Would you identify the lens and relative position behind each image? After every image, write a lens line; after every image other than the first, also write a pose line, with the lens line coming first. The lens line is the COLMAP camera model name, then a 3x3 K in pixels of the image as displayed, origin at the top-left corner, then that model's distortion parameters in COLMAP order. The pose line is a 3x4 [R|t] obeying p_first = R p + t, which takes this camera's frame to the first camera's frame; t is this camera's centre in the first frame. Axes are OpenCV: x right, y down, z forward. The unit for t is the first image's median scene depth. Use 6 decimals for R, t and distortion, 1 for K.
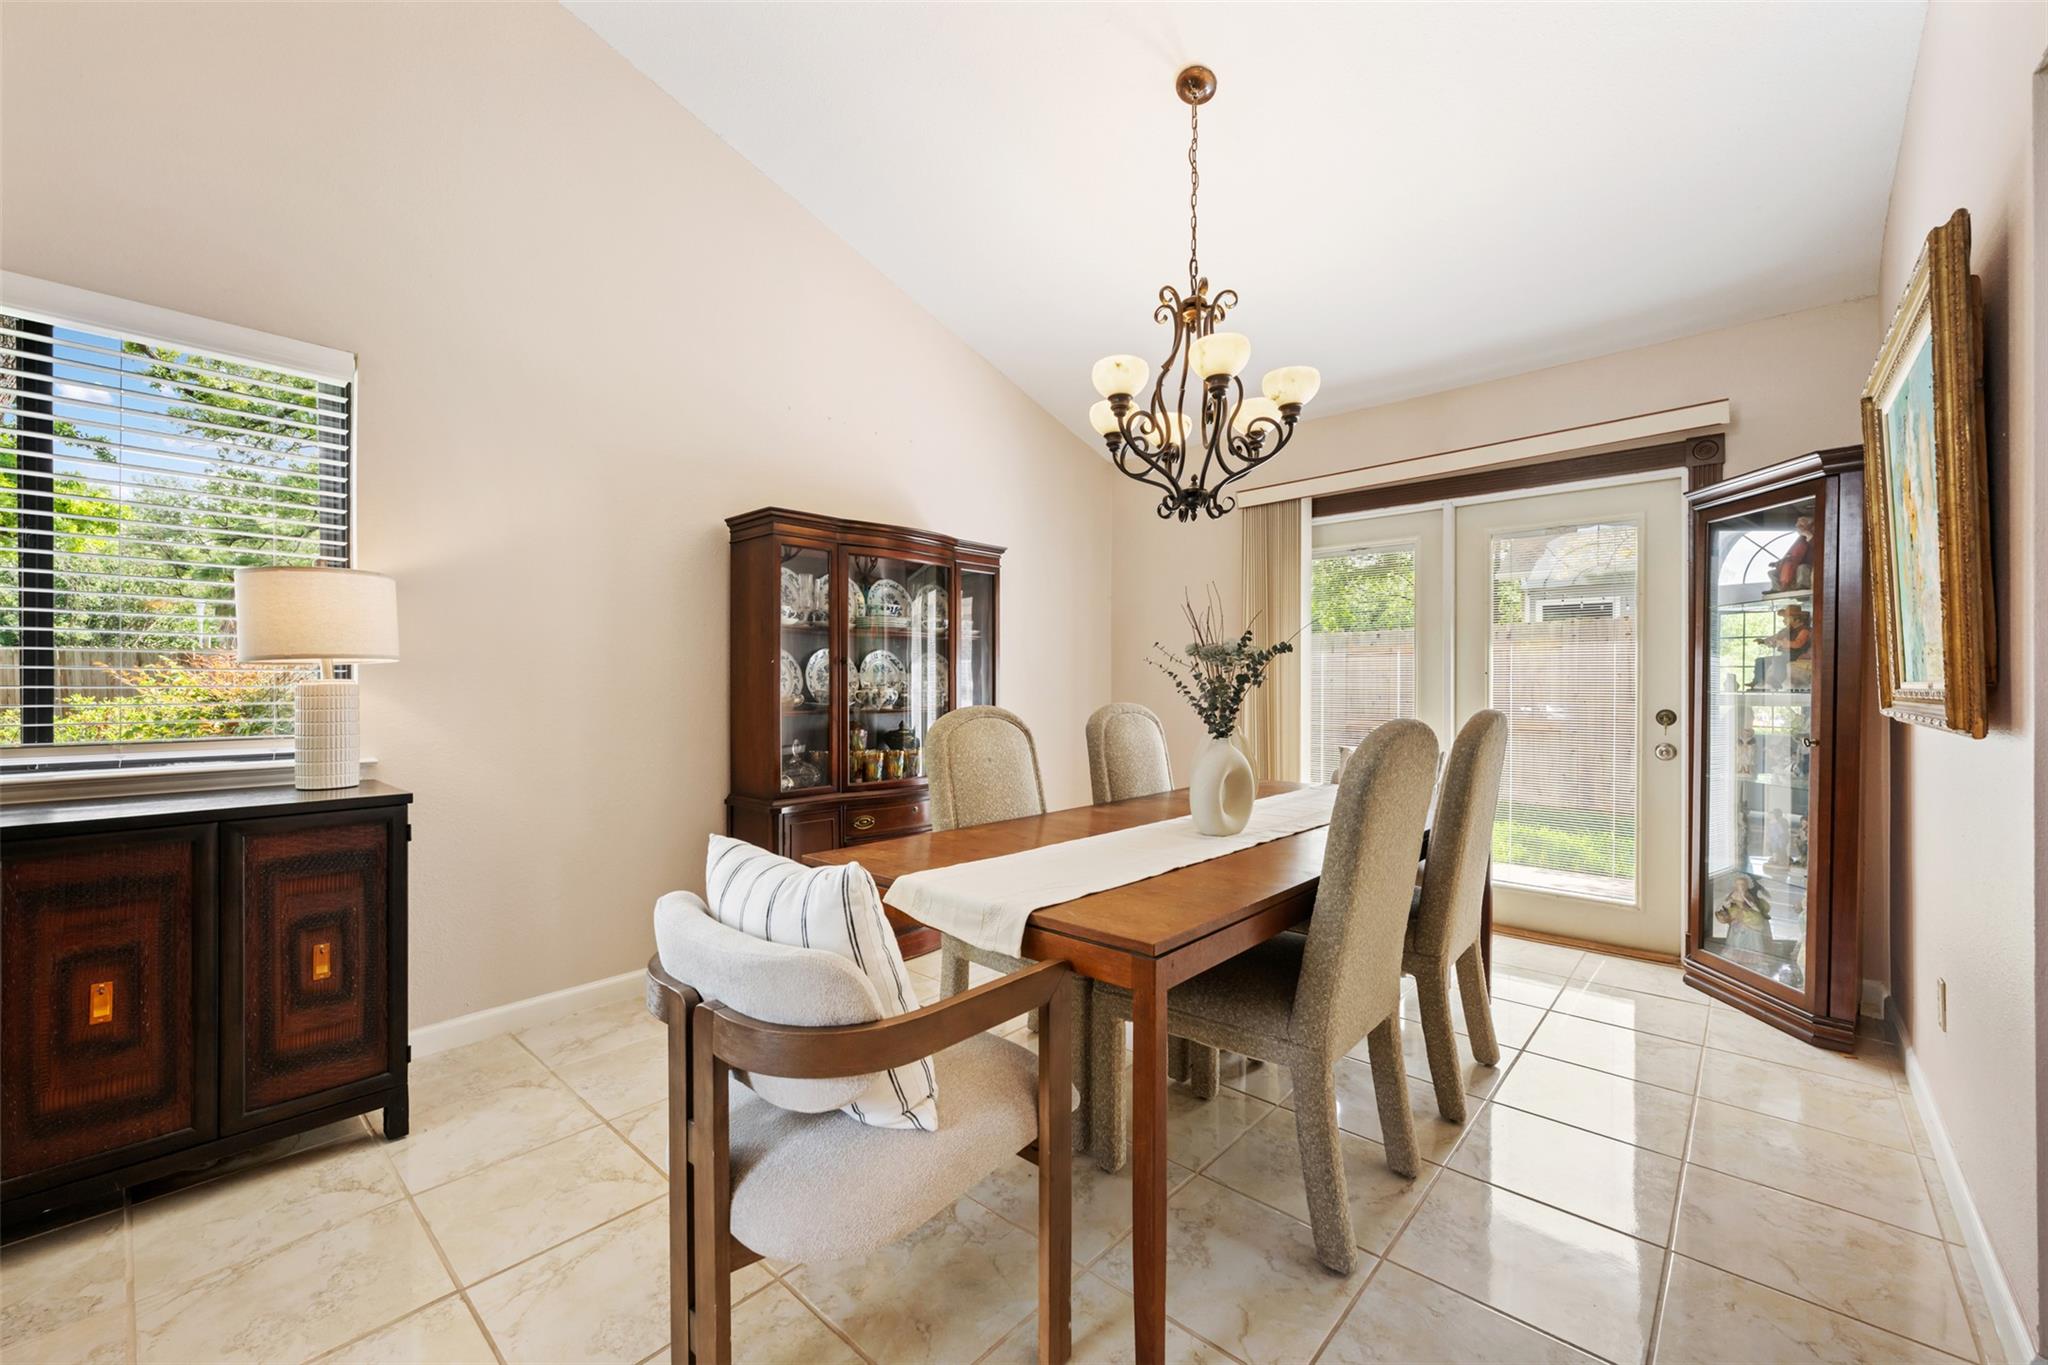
lens RADIAL K [[819.4, 0, 1021.9], [0, 819.4, 686.3], [0, 0, 1]] dist [0.001540, 0.000222]
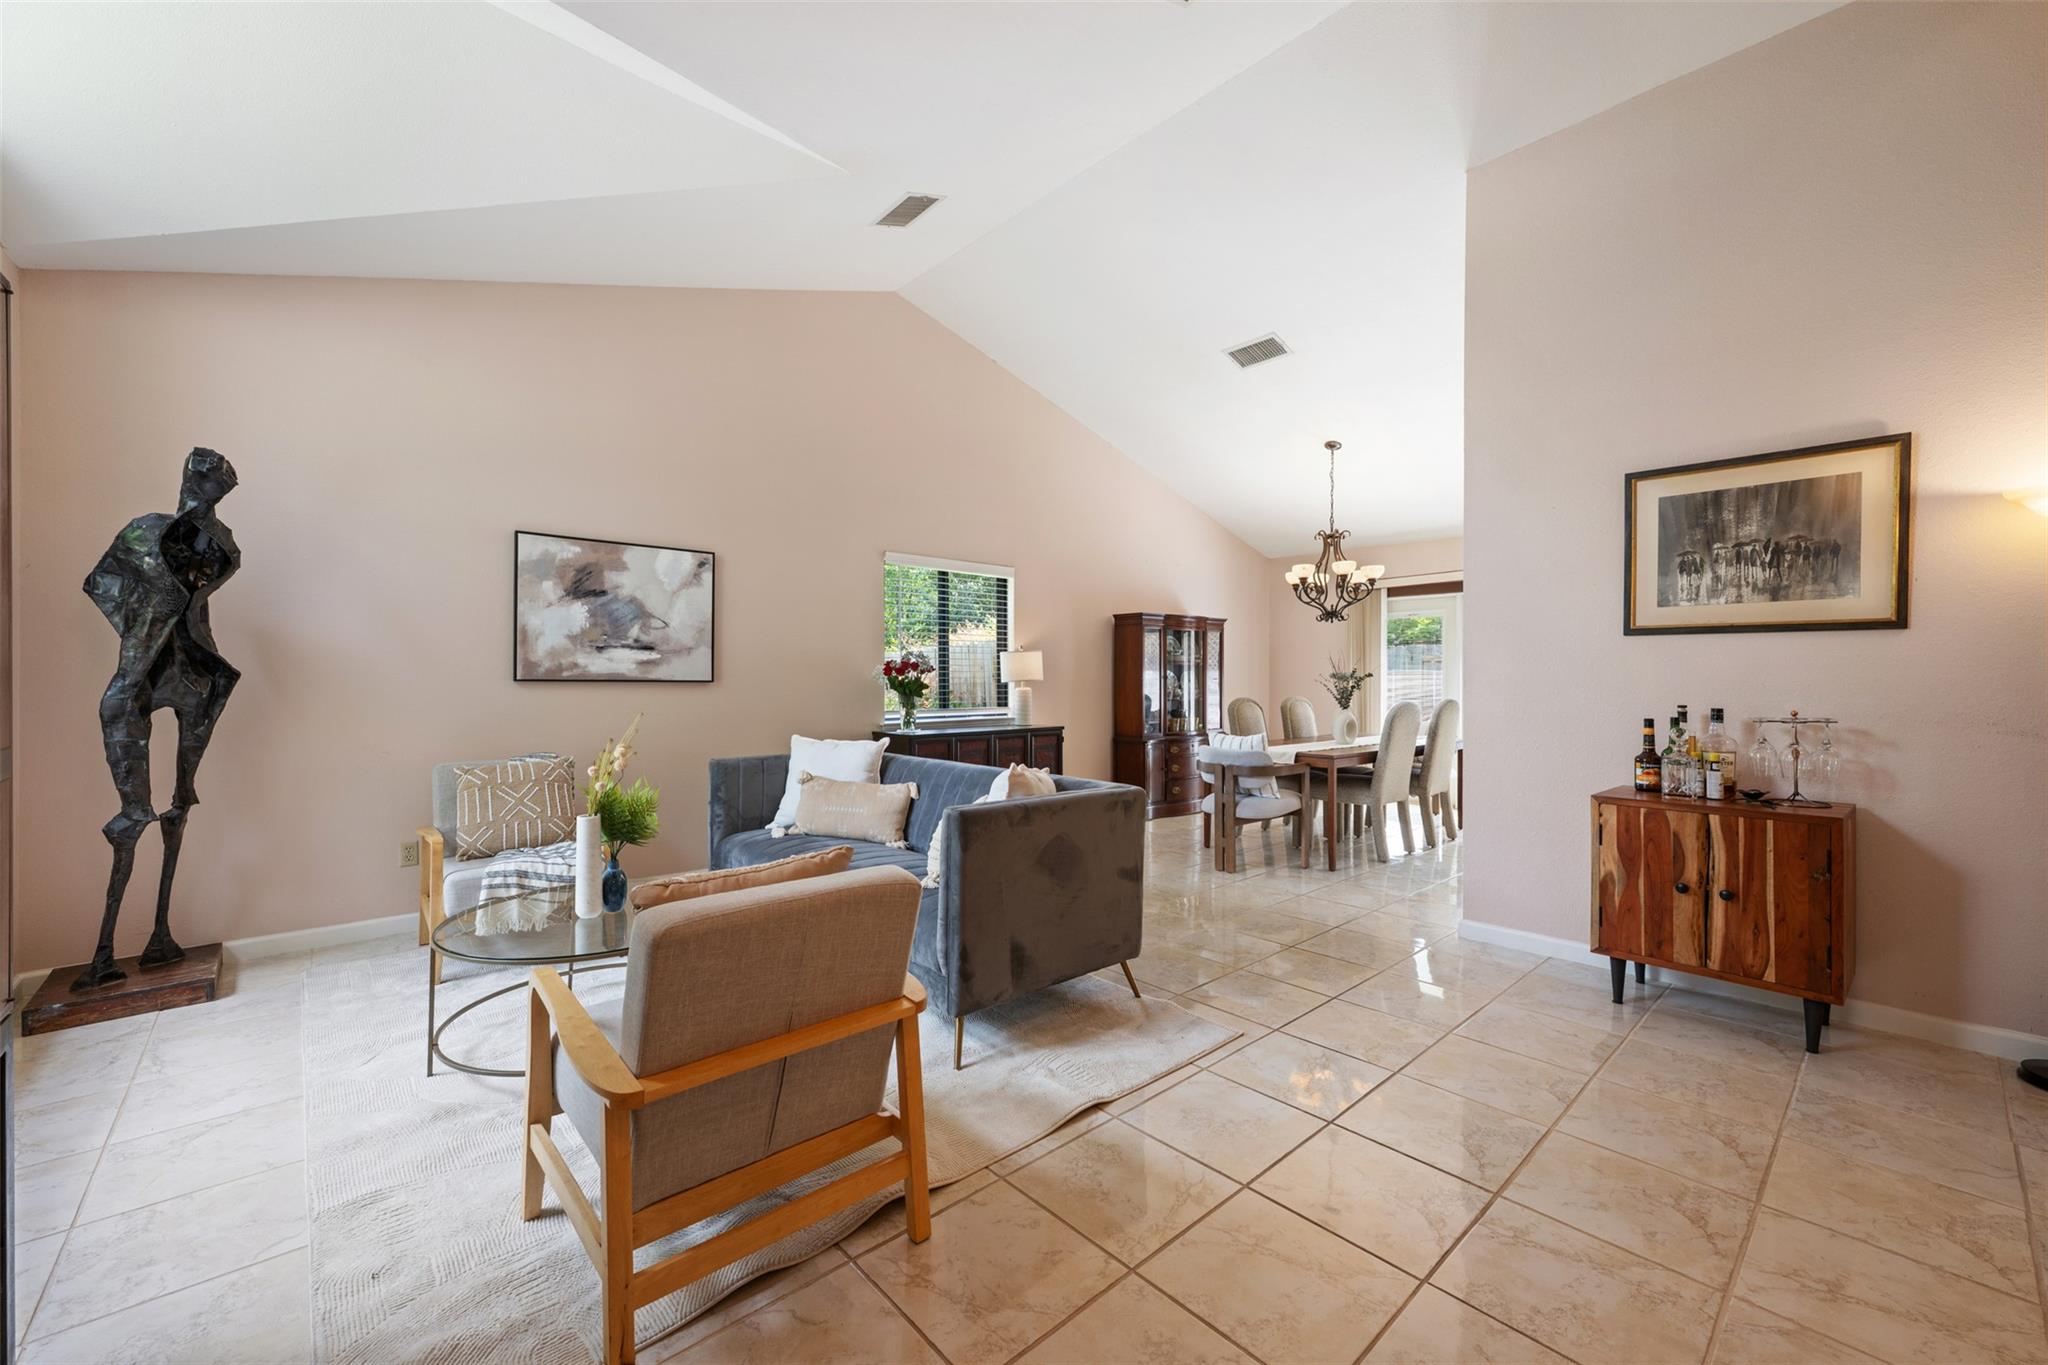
lens RADIAL K [[810.8, 0, 1022.3], [0, 810.8, 685.9], [0, 0, 1]] dist [-0.000398, -0.000068]
pose [[0.994531, -0.000619, -0.104438, -0.462782], [0.001241, 0.999982, 0.005894, -0.026078], [0.104433, -0.005992, 0.994514, -1.528118]]
